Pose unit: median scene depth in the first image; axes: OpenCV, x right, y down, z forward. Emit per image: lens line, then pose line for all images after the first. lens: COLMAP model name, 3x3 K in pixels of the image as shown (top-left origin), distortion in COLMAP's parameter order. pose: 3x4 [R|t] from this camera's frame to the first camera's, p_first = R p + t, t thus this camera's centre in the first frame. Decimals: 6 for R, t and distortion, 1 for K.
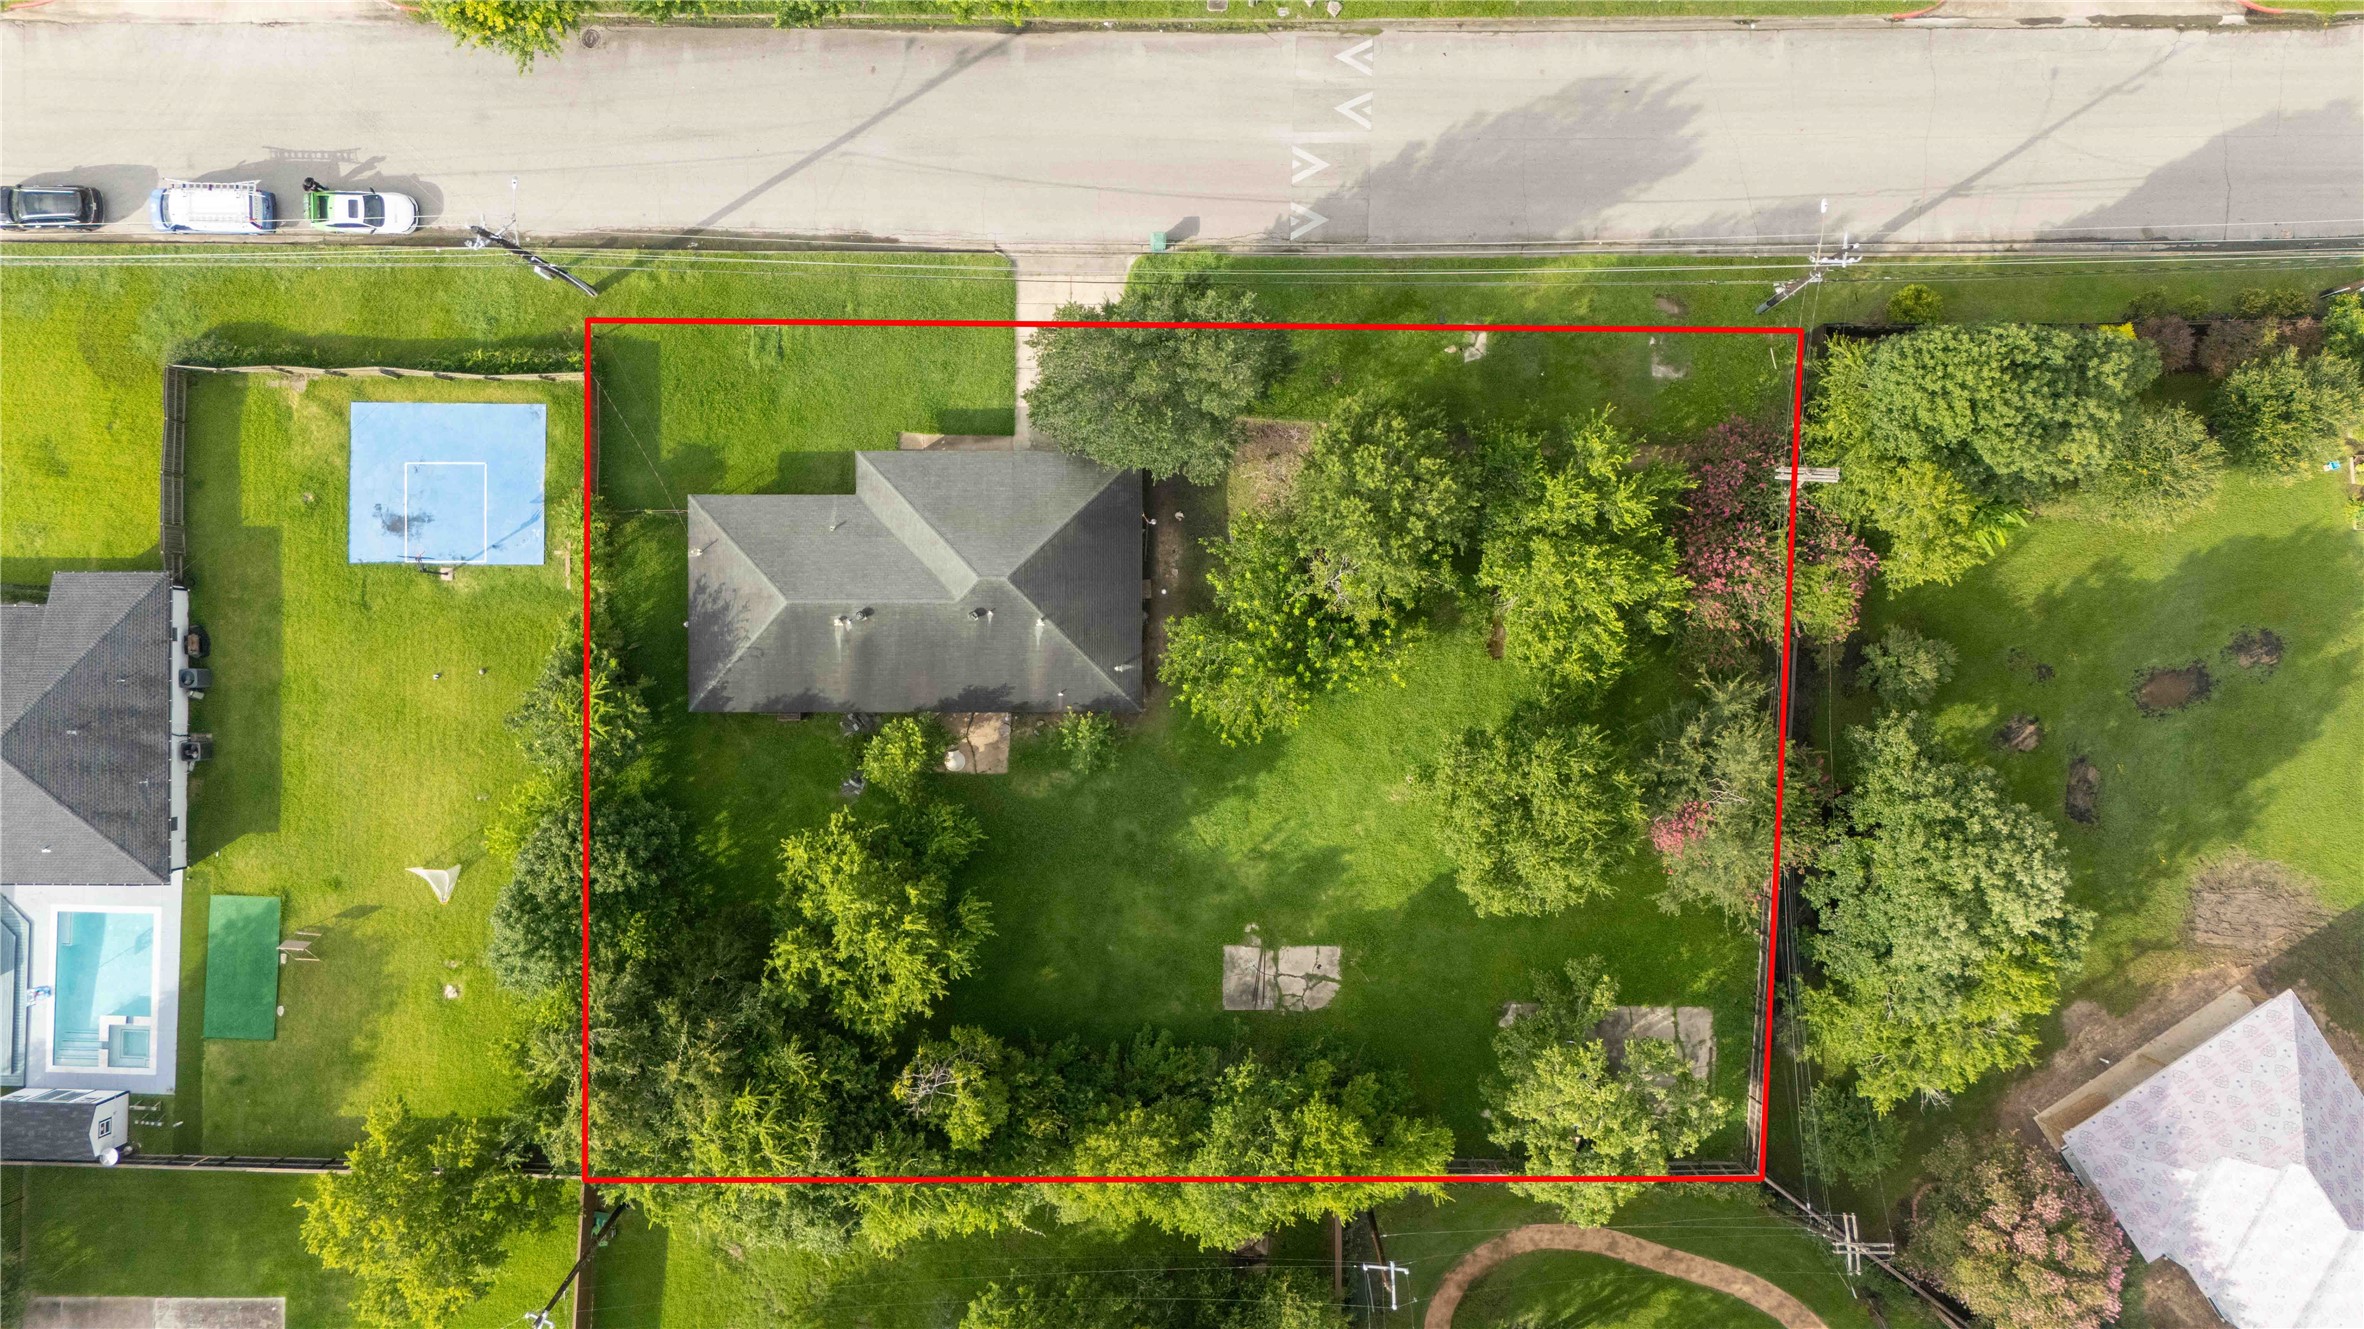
lens RADIAL K [[1732.6, 0, 1193.4], [0, 1732.6, 659.3], [0, 0, 1]] dist [0.124789, -0.179920]
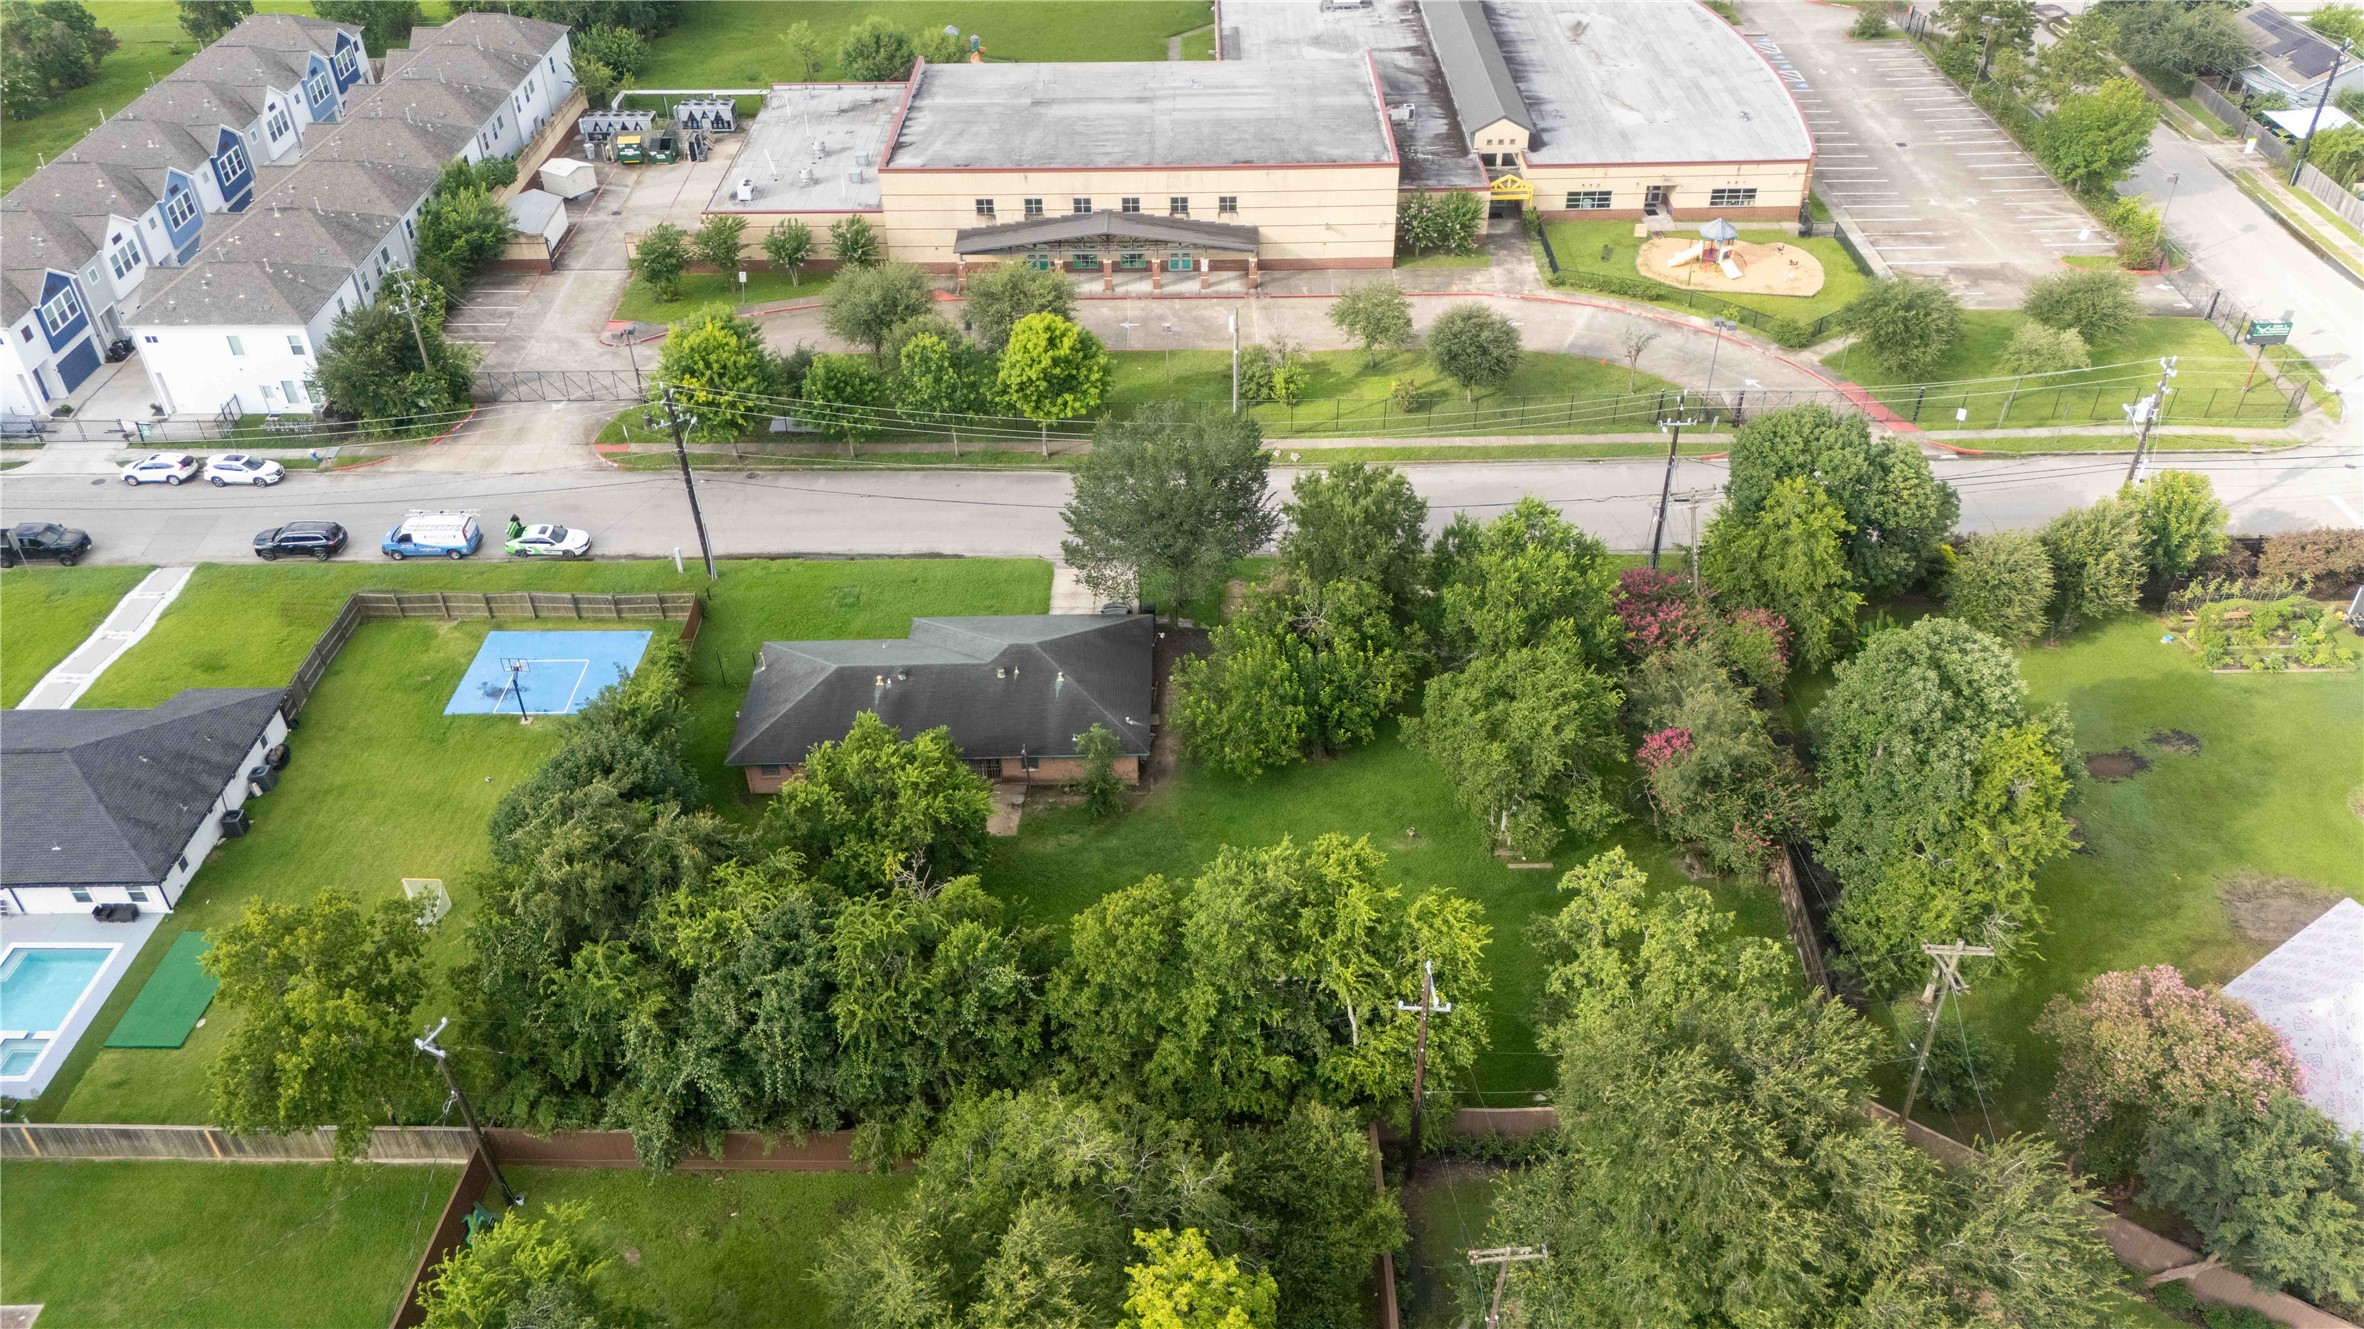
lens RADIAL K [[1732.6, 0, 1193.4], [0, 1732.6, 659.3], [0, 0, 1]] dist [0.124789, -0.179920]
pose [[0.999978, -0.003997, 0.005387, -0.008322], [0.006707, 0.604731, -0.796401, 0.818494], [-0.000074, 0.796420, 0.604744, 0.297980]]
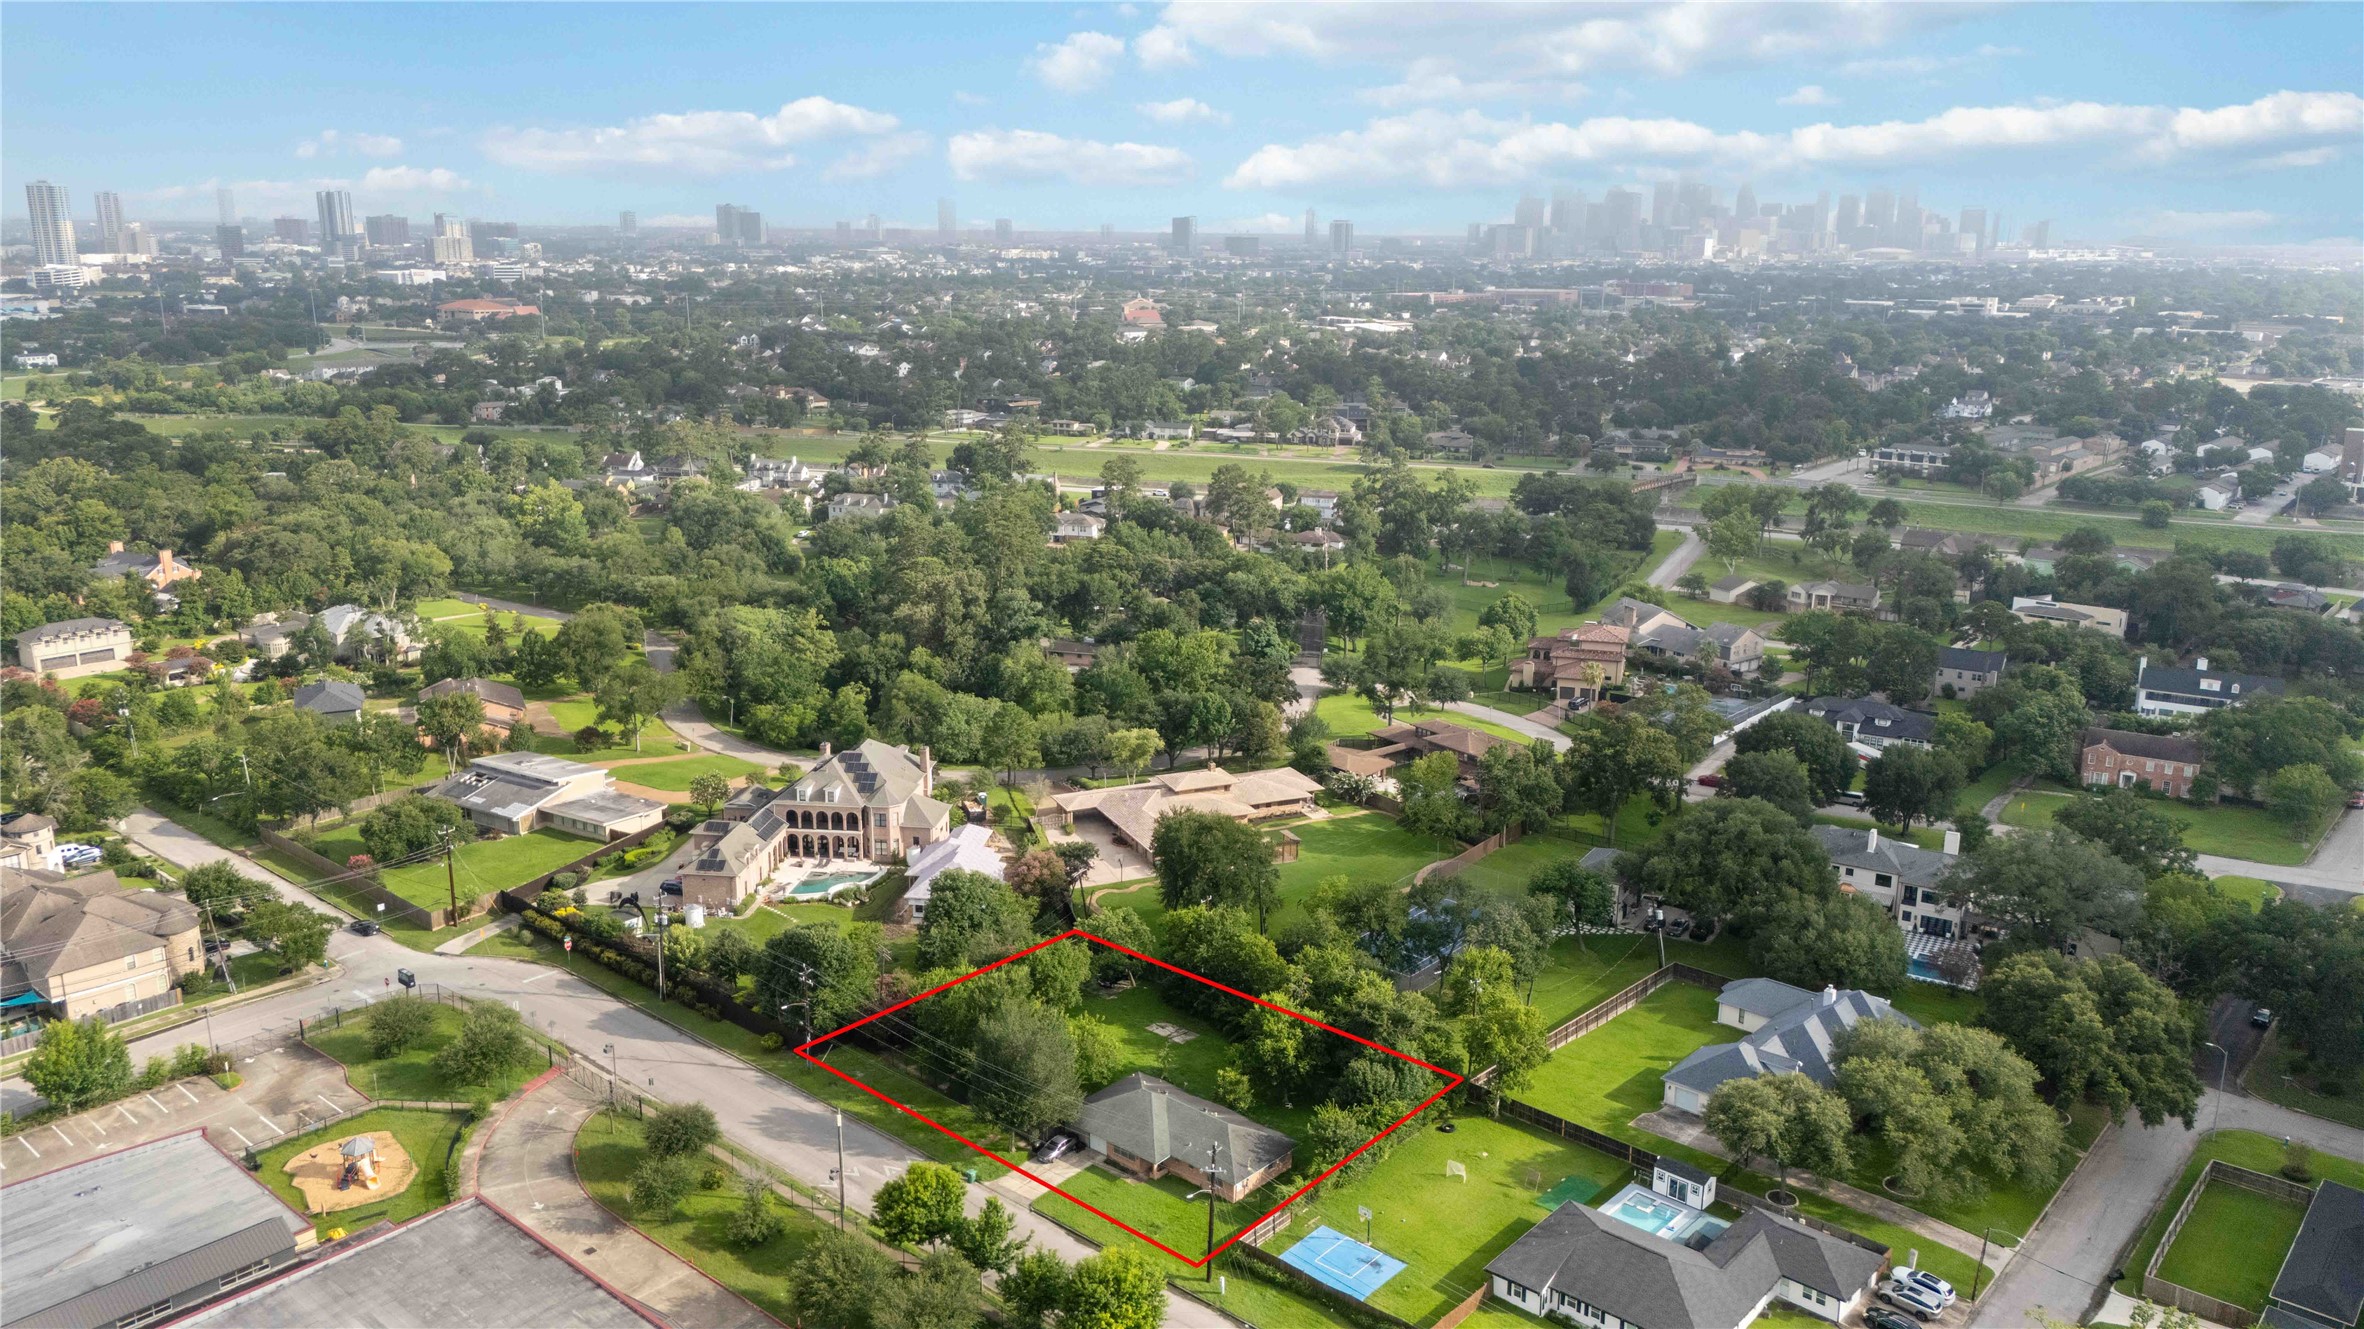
lens RADIAL K [[1732.6, 0, 1193.4], [0, 1732.6, 659.3], [0, 0, 1]] dist [0.124789, -0.179920]
pose [[-0.759858, -0.151912, 0.632090, -1.352632], [0.650087, -0.175340, 0.739353, -1.417642], [-0.001486, 0.972717, 0.231990, -0.017695]]
